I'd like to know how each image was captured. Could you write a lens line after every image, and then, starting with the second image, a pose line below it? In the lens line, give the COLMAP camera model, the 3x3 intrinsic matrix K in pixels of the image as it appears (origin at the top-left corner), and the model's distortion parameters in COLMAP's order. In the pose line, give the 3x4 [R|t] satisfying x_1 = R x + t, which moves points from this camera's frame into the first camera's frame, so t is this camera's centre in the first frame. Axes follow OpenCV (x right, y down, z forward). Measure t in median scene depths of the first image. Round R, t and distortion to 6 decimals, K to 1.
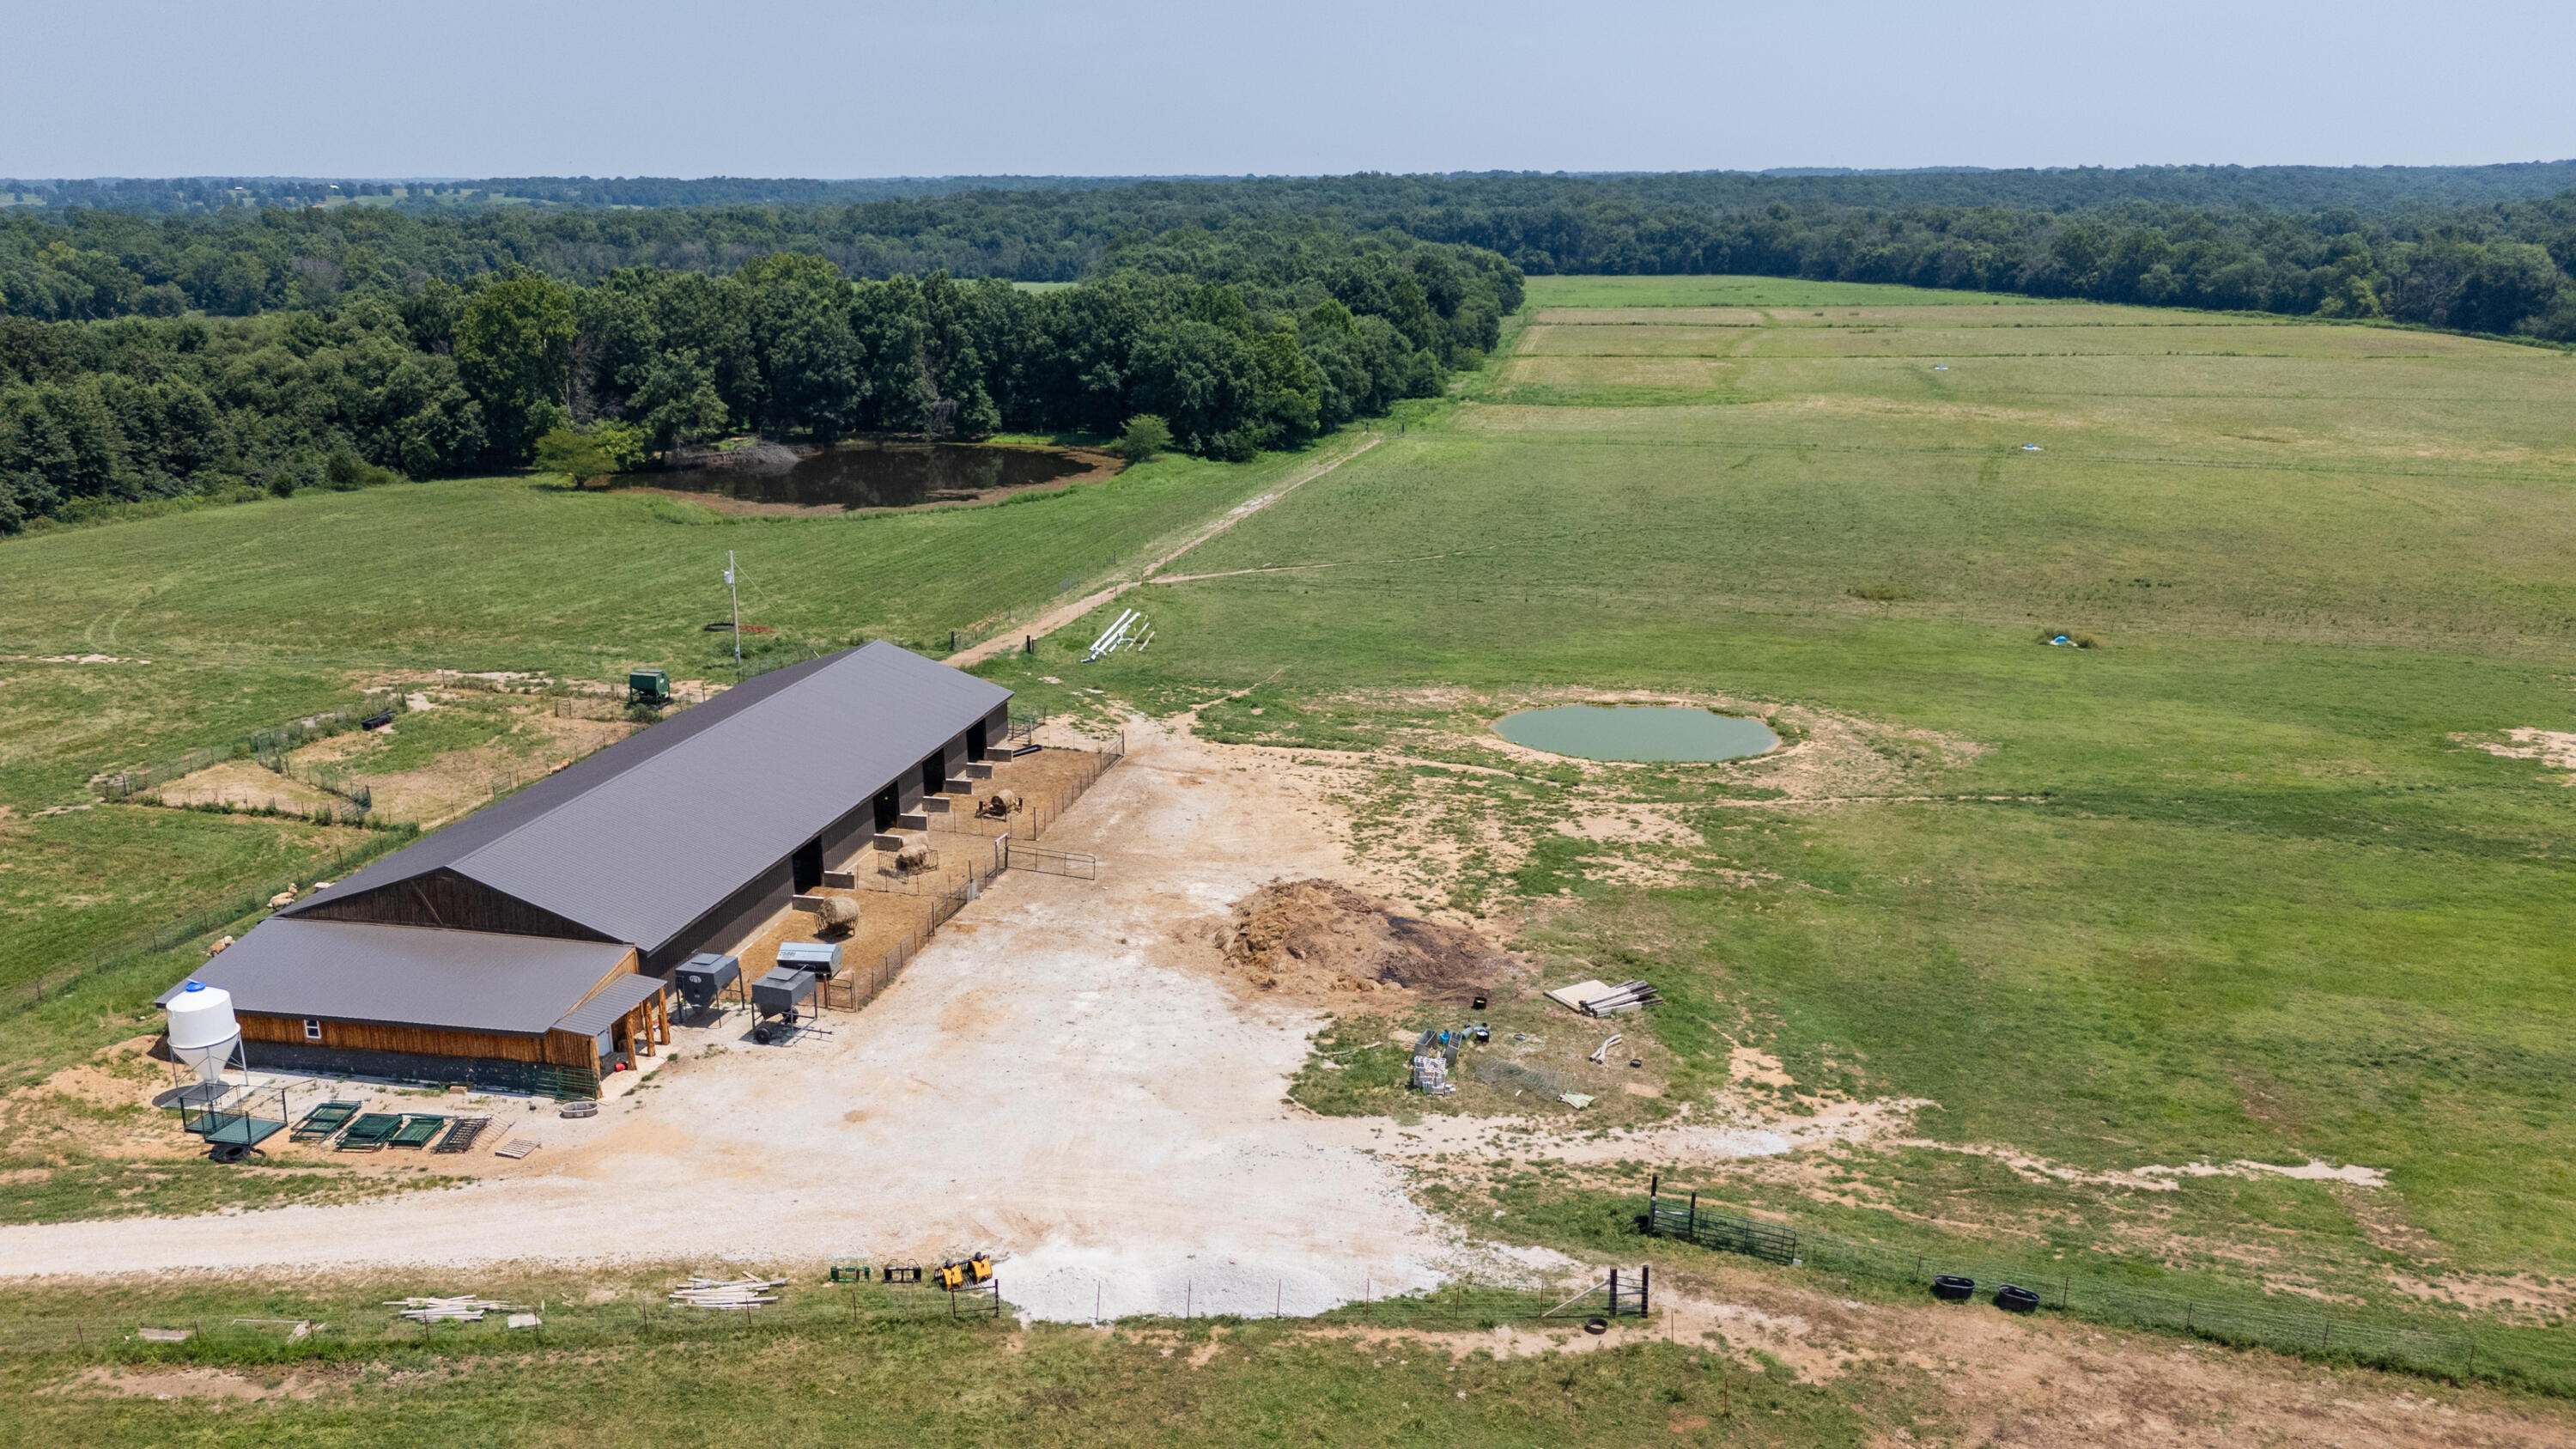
lens RADIAL K [[1898.8, 0, 1295.0], [0, 1898.8, 737.4], [0, 0, 1]] dist [0.074734, -0.074569]
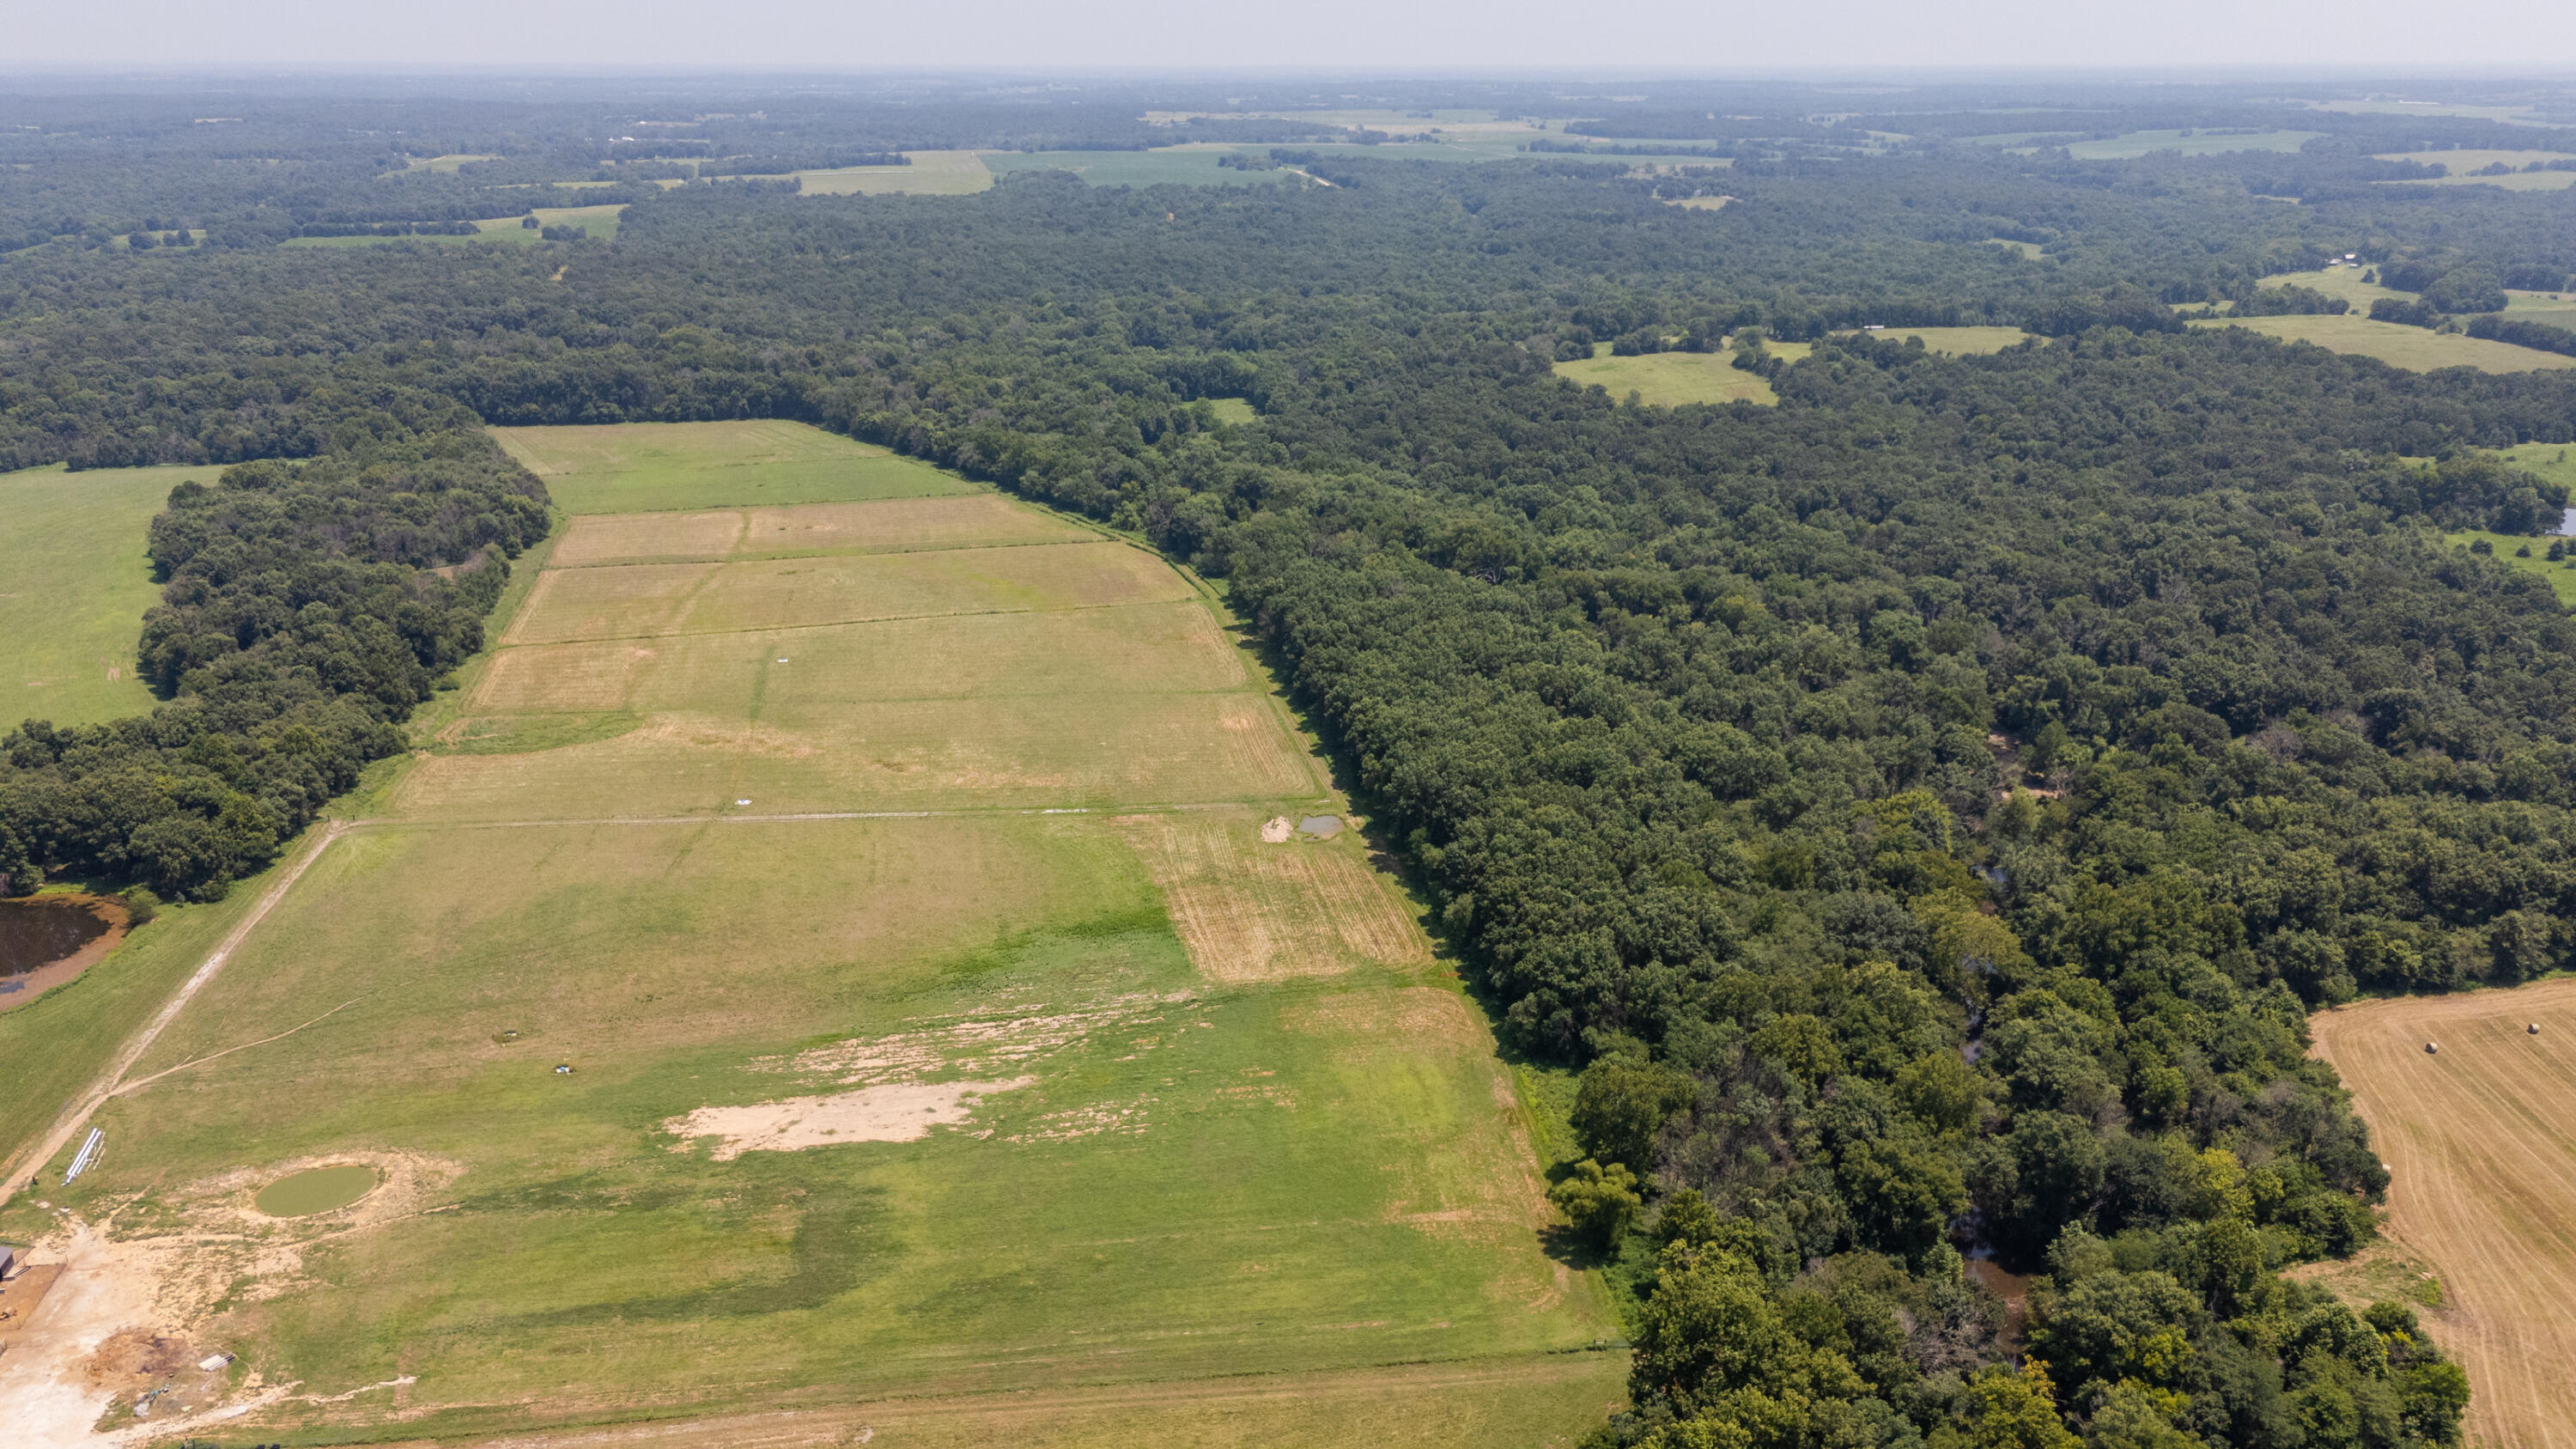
lens RADIAL K [[1898.8, 0, 1295.0], [0, 1898.8, 737.4], [0, 0, 1]] dist [0.074734, -0.074569]
pose [[0.929870, -0.121892, 0.347107, 0.260317], [0.100603, 0.991803, 0.078781, -0.303675], [-0.353865, -0.038336, 0.934511, -0.824994]]
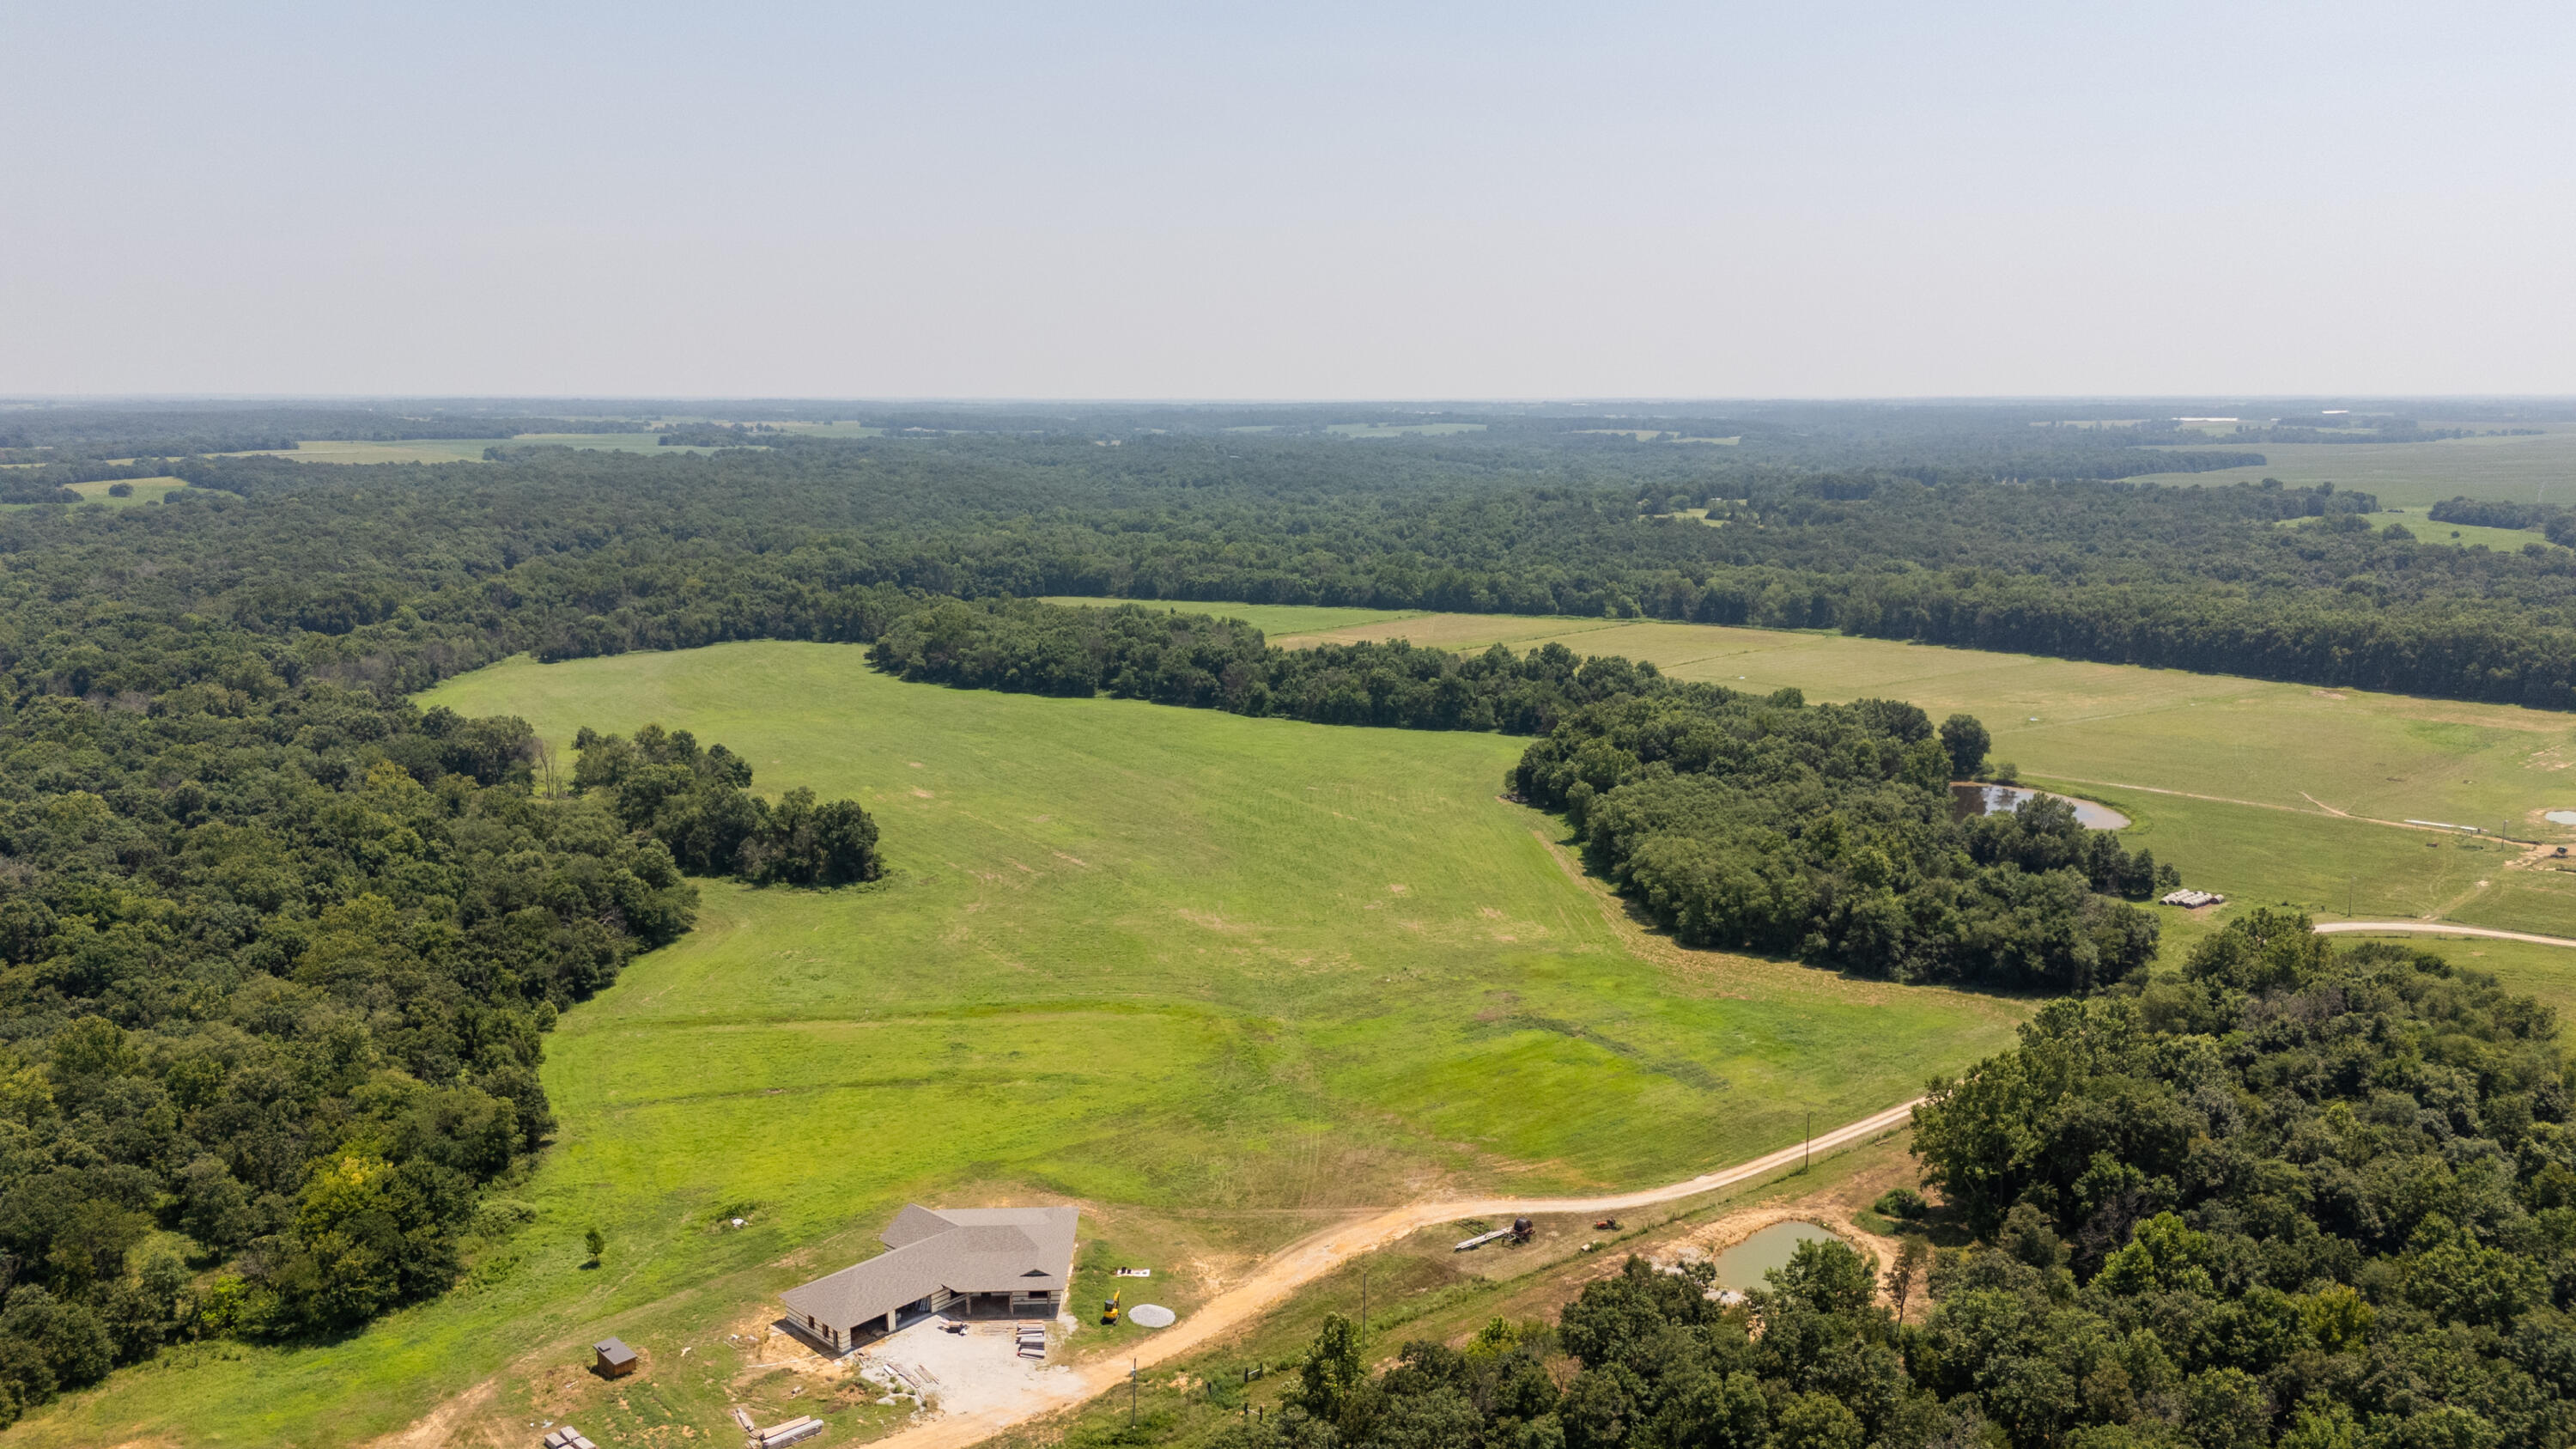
lens RADIAL K [[1898.8, 0, 1295.0], [0, 1898.8, 737.4], [0, 0, 1]] dist [0.074734, -0.074569]
pose [[0.618843, -0.138530, 0.773203, -2.044201], [0.217537, 0.976052, 0.000765, -0.334467], [-0.754792, 0.167727, 0.634159, 0.198083]]
